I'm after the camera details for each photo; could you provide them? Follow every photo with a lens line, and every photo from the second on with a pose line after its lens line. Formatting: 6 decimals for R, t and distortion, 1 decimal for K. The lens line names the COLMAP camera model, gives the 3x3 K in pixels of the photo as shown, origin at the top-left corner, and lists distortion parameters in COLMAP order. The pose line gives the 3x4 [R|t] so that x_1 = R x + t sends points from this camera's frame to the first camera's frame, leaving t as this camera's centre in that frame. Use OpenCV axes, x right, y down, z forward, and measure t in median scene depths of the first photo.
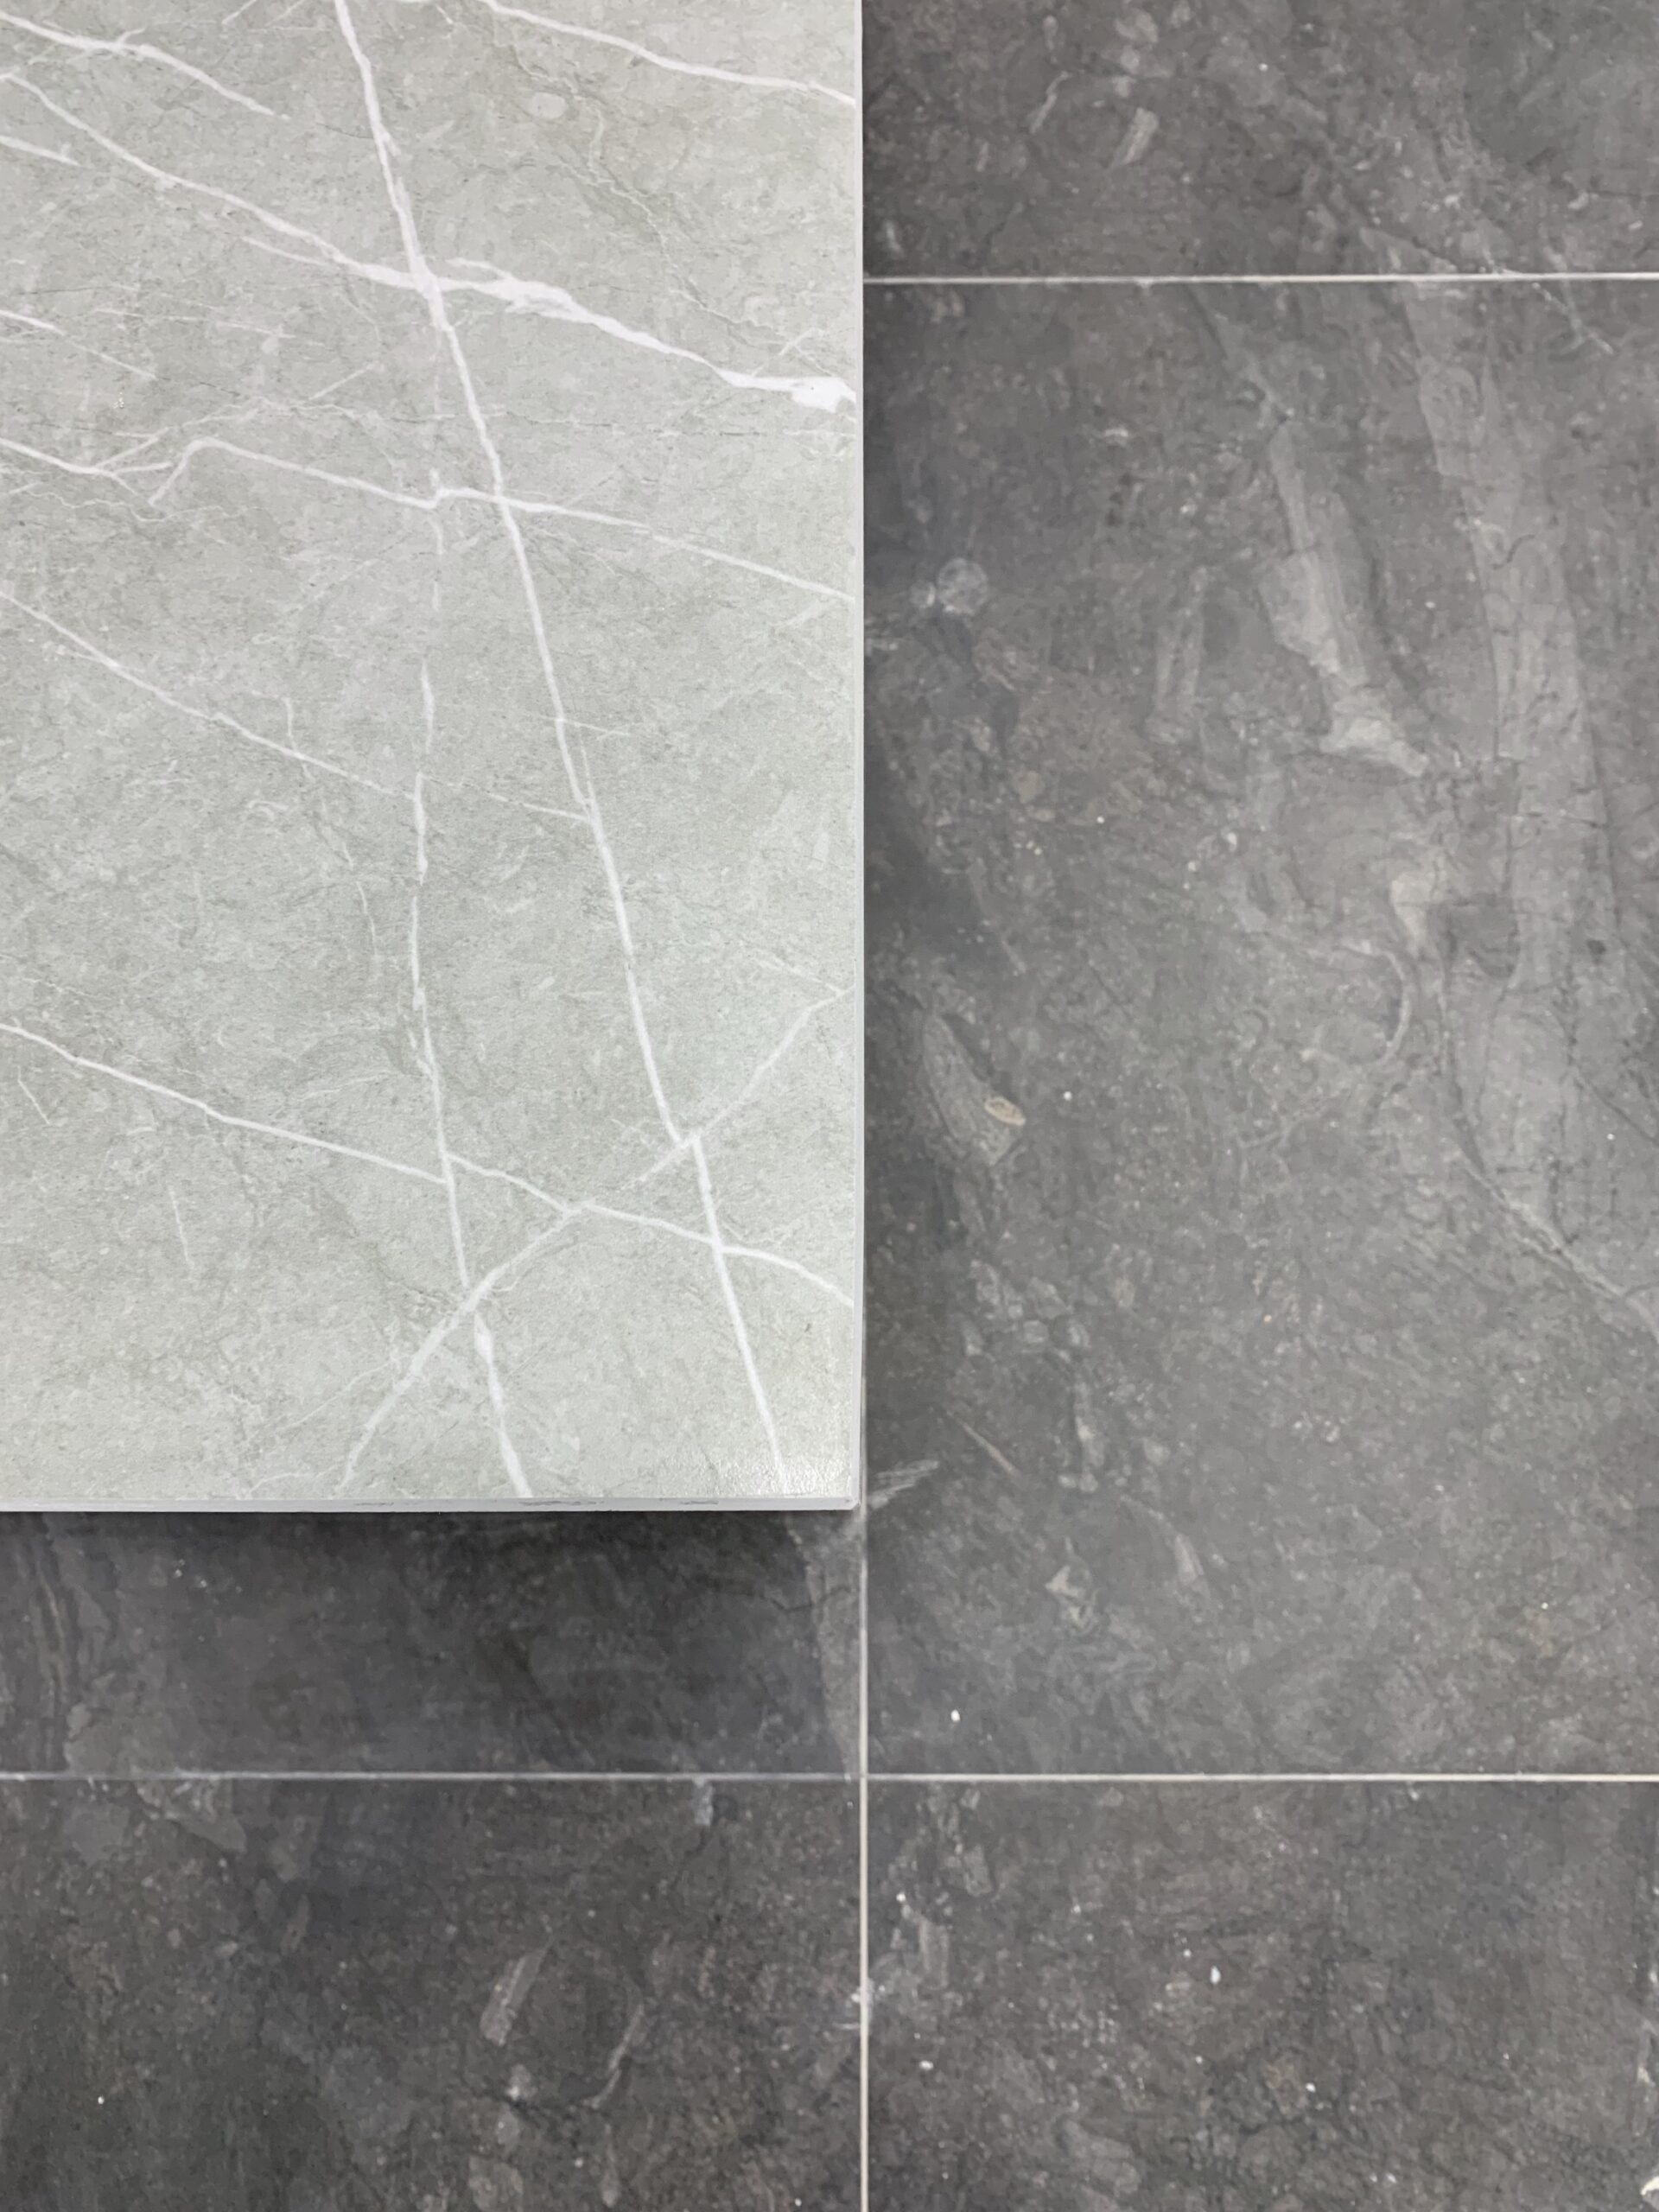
lens RADIAL K [[1902.7, 0, 829.5], [0, 1902.7, 1106.0], [0, 0, 1]] dist [0.157571, -0.197146]
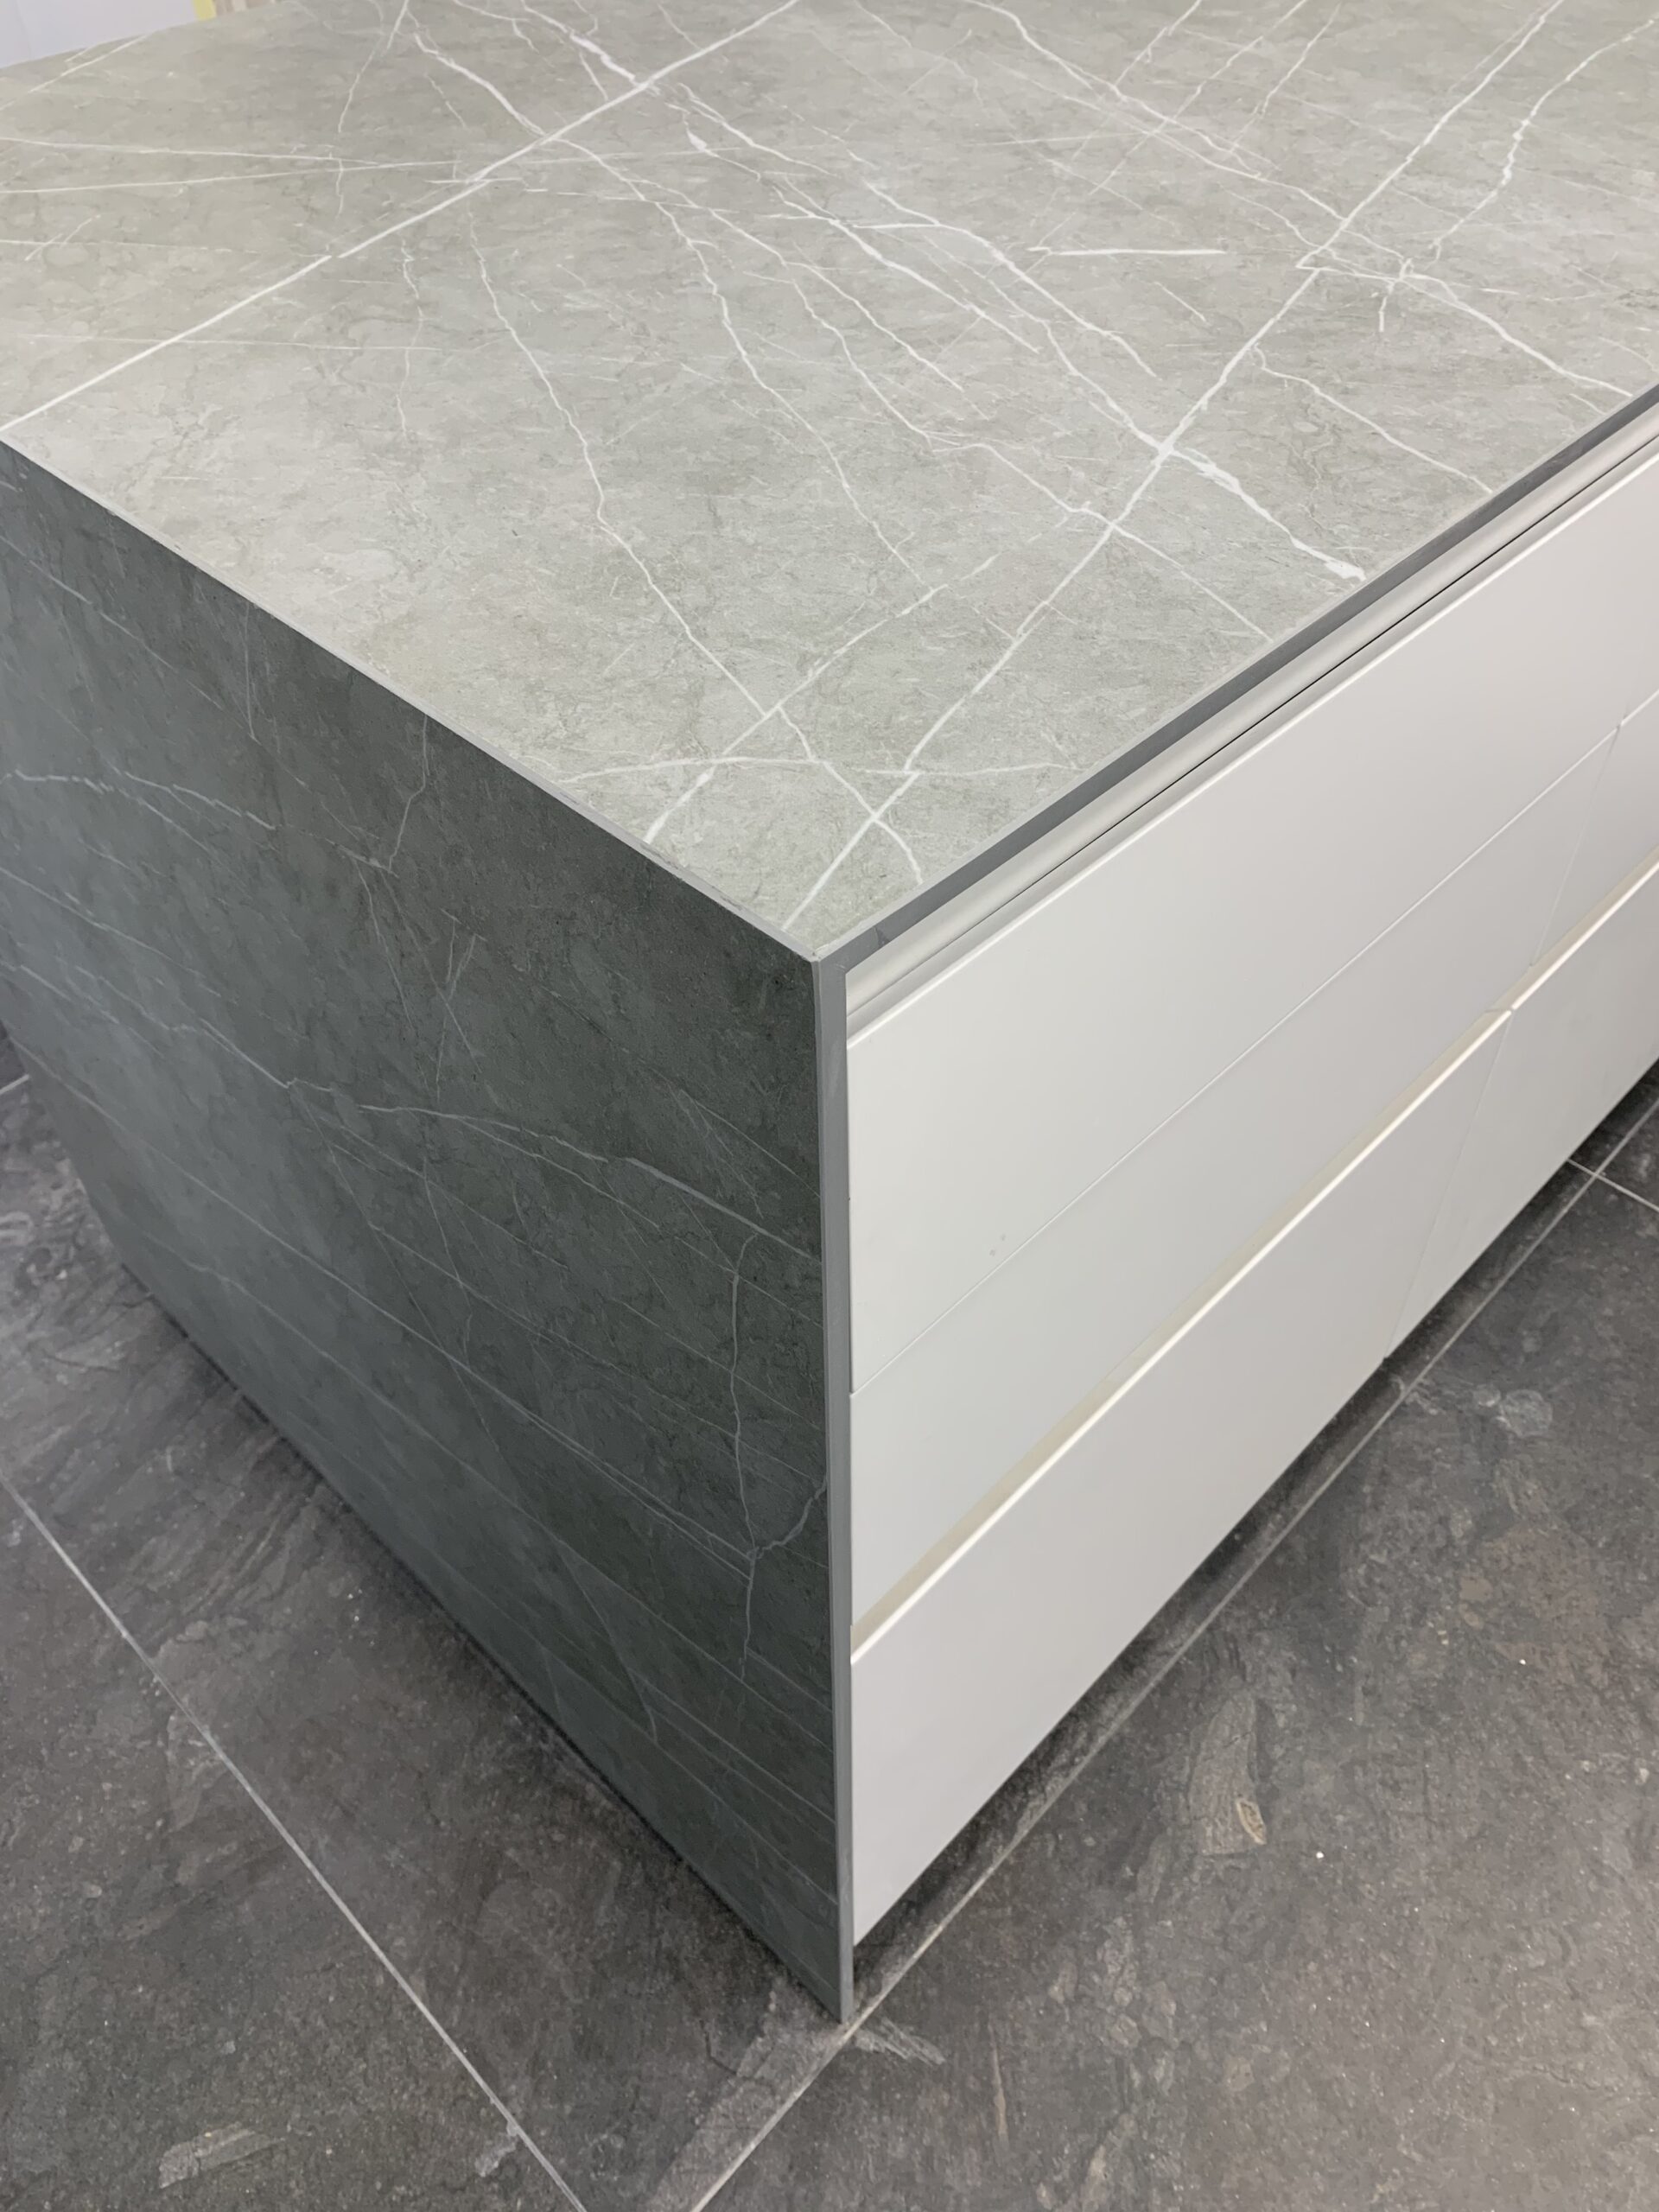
lens RADIAL K [[1937.5, 0, 829.5], [0, 1937.5, 1106.0], [0, 0, 1]] dist [0.082603, -0.002447]
pose [[0.718326, 0.495765, -0.488083, 0.253005], [-0.679930, 0.648835, -0.341625, 0.256536], [0.147319, 0.577261, 0.803161, 0.010805]]
